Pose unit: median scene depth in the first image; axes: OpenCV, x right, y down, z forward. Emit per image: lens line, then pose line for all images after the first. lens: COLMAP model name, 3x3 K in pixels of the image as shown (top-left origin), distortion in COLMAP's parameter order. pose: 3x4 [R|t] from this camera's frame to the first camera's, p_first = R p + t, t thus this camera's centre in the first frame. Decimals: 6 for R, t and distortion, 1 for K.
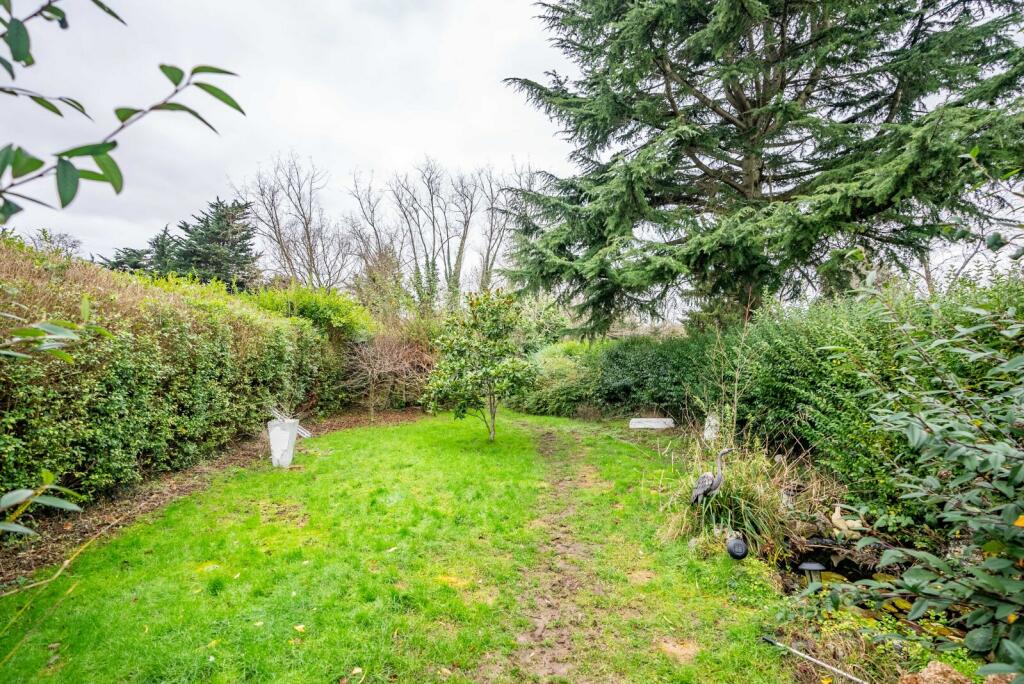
lens RADIAL K [[472.3, 0, 512.0], [0, 472.3, 342.0], [0, 0, 1]] dist [-0.043622, 0.014990]
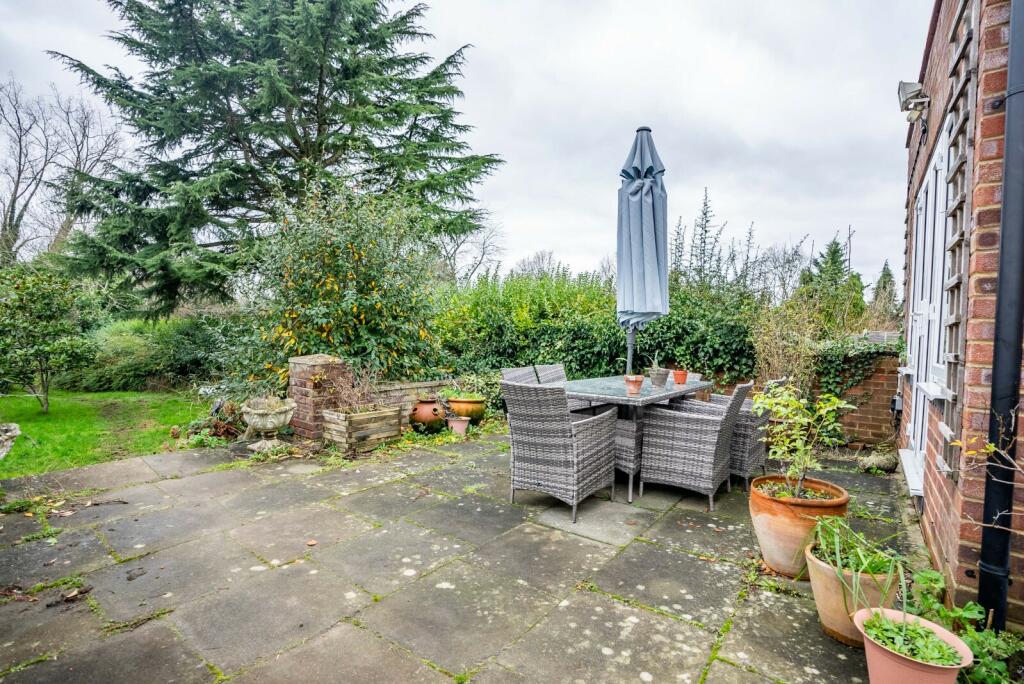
lens RADIAL K [[472.3, 0, 512.0], [0, 472.3, 342.0], [0, 0, 1]] dist [-0.043622, 0.014990]
pose [[0.708327, -0.016939, 0.705681, -0.020014], [-0.018598, 0.998917, 0.042645, -0.017567], [-0.705639, -0.043330, 0.707245, -0.449384]]
